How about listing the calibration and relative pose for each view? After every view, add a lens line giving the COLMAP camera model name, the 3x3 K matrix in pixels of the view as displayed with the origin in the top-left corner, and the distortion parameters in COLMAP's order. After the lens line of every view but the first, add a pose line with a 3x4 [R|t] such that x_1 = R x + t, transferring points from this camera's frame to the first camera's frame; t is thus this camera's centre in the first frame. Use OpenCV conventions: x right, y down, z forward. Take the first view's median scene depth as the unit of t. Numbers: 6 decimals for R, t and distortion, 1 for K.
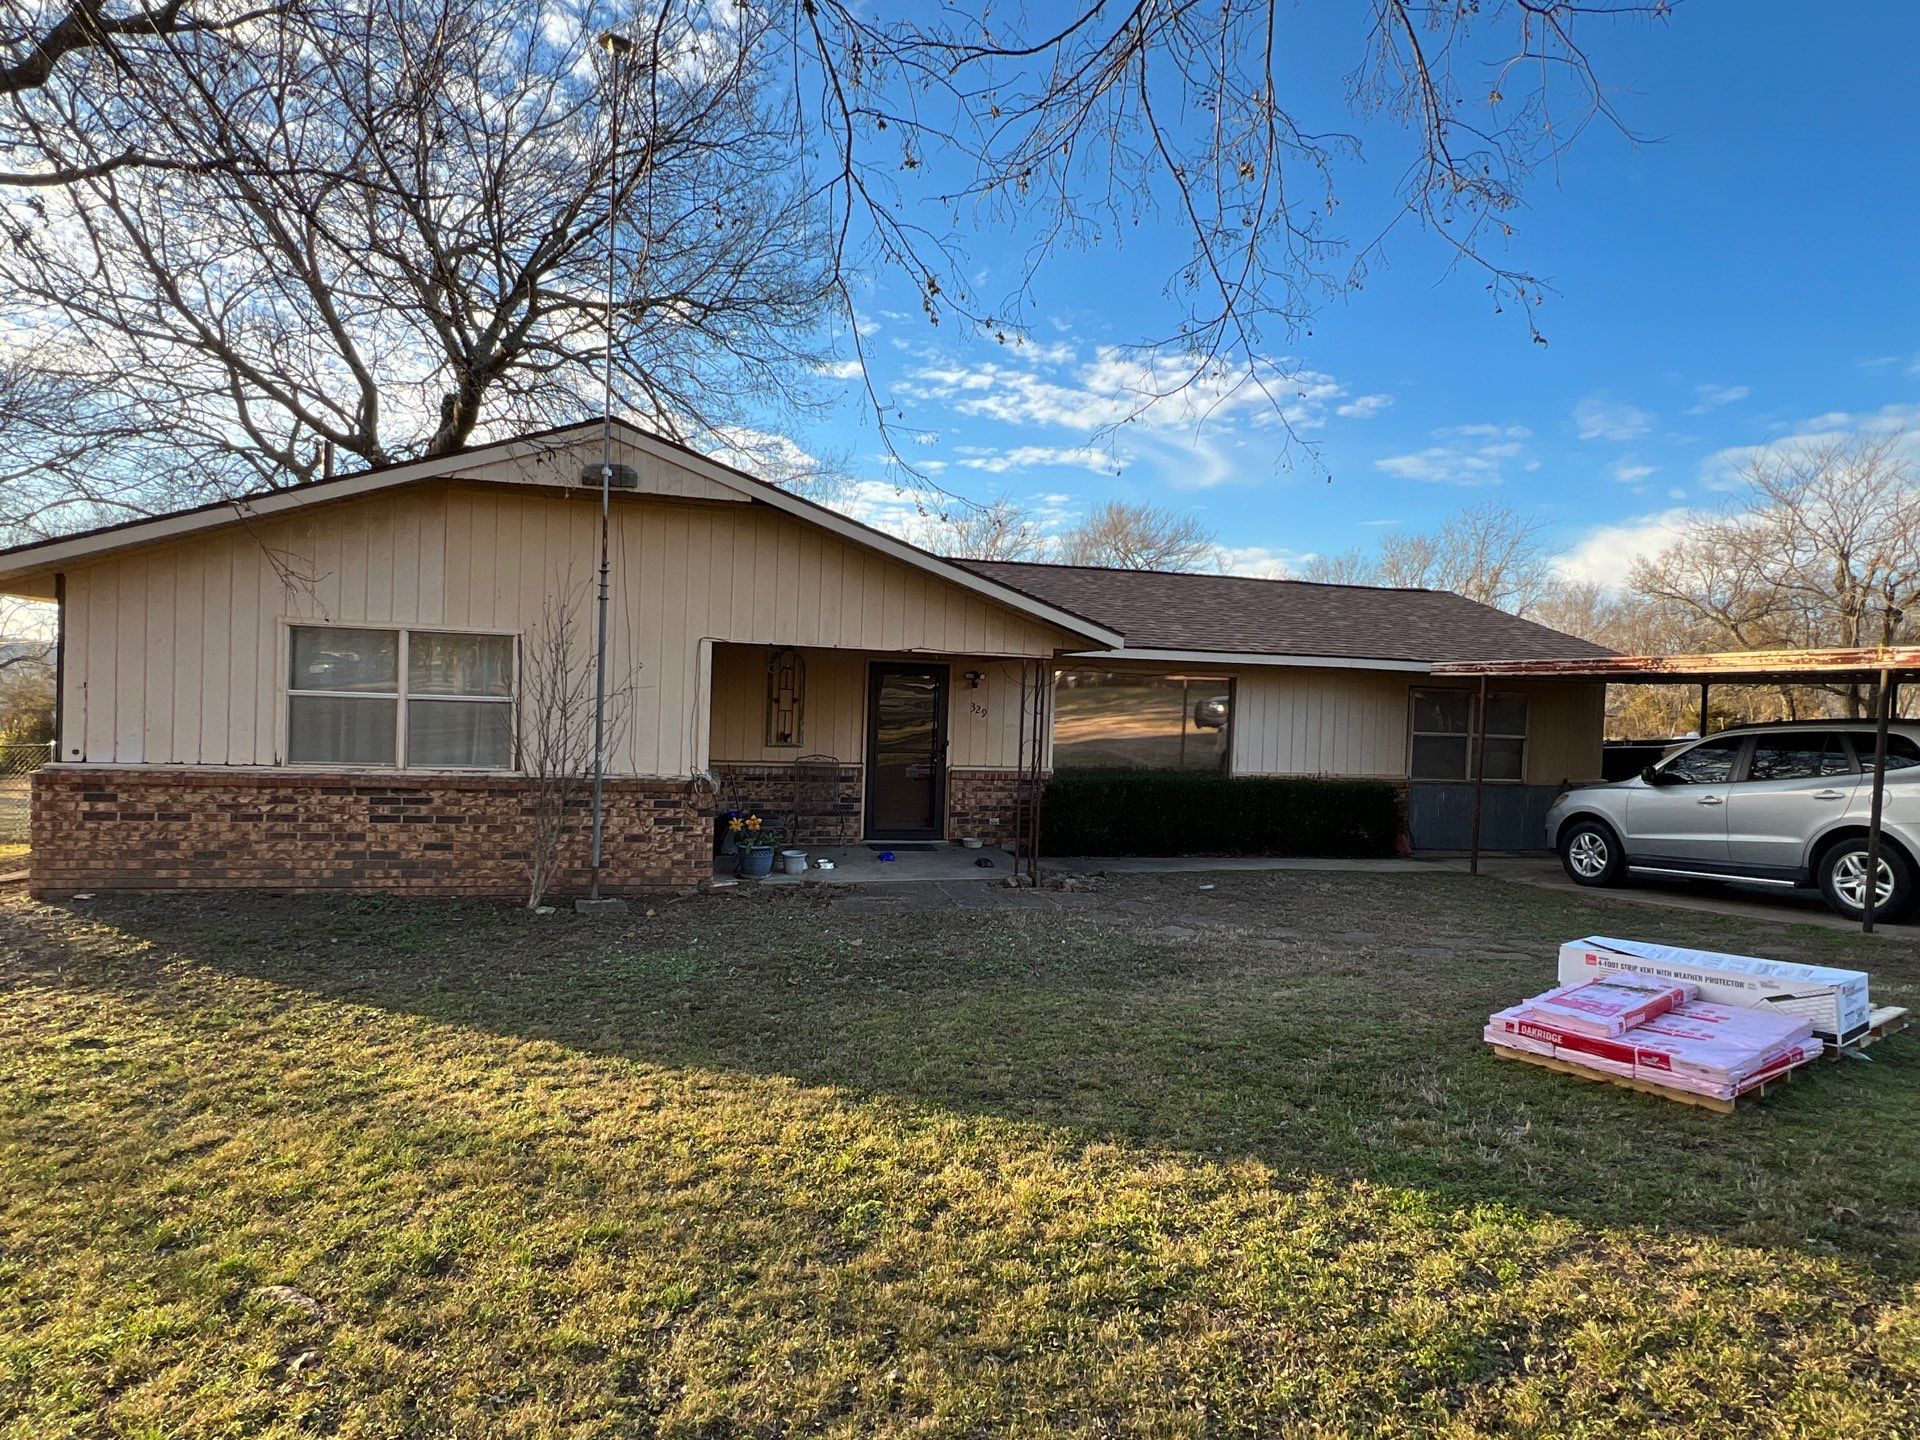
lens RADIAL K [[1060.0, 0, 967.4], [0, 1060.0, 722.5], [0, 0, 1]] dist [-0.001408, -0.001825]
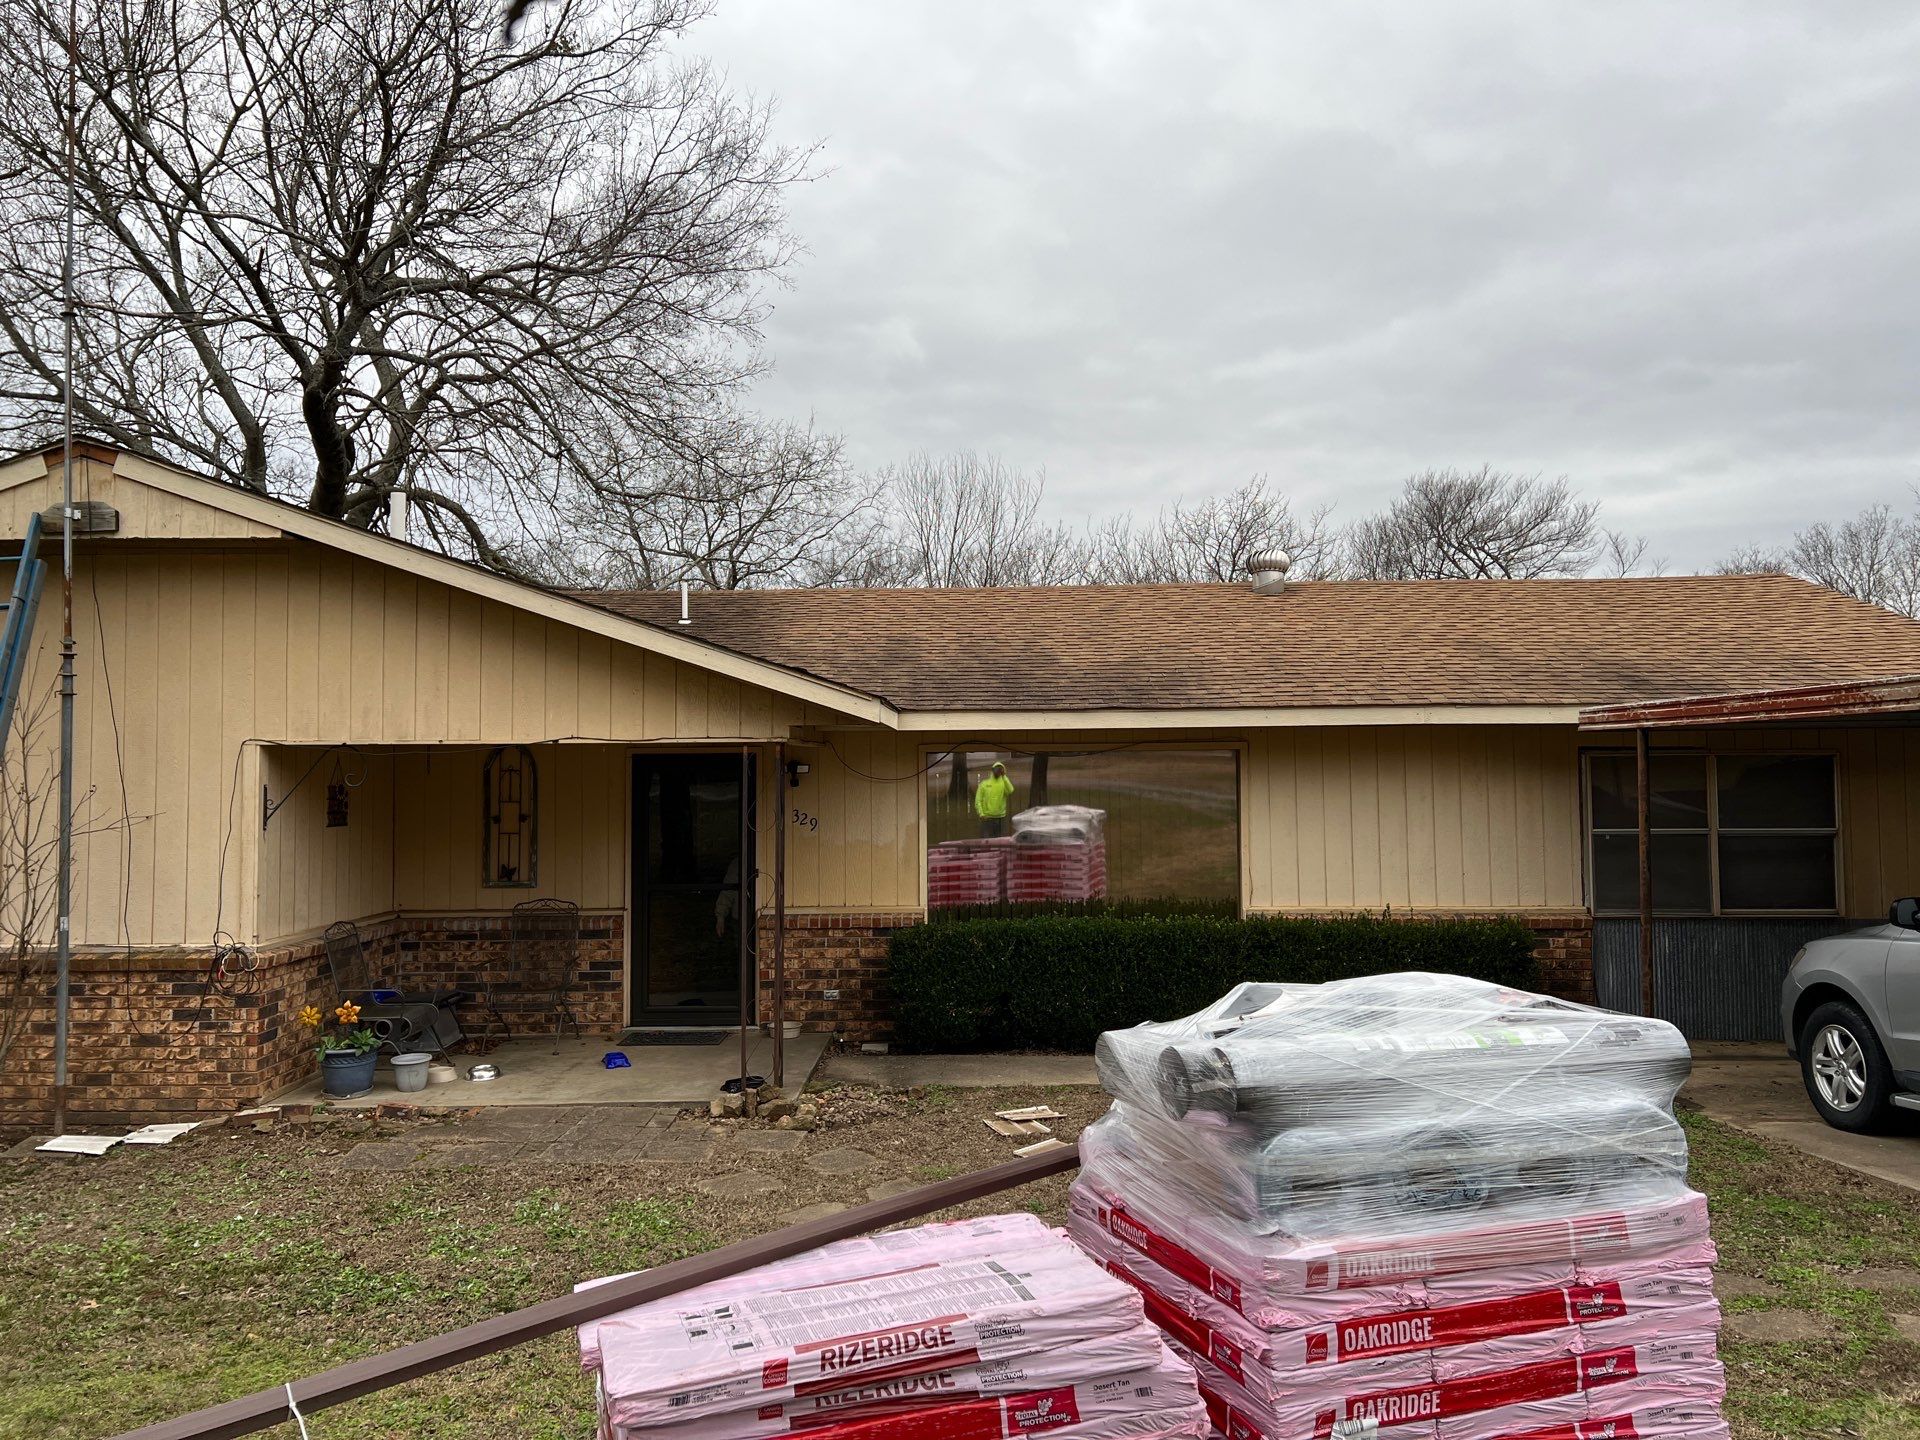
lens RADIAL K [[1449.1, 0, 951.2], [0, 1449.1, 697.9], [0, 0, 1]] dist [0.060323, -0.059573]
pose [[0.961955, -0.057223, -0.267147, 0.469141], [0.036199, 0.995894, -0.082972, -0.013316], [0.270798, 0.070145, 0.960077, 0.230598]]
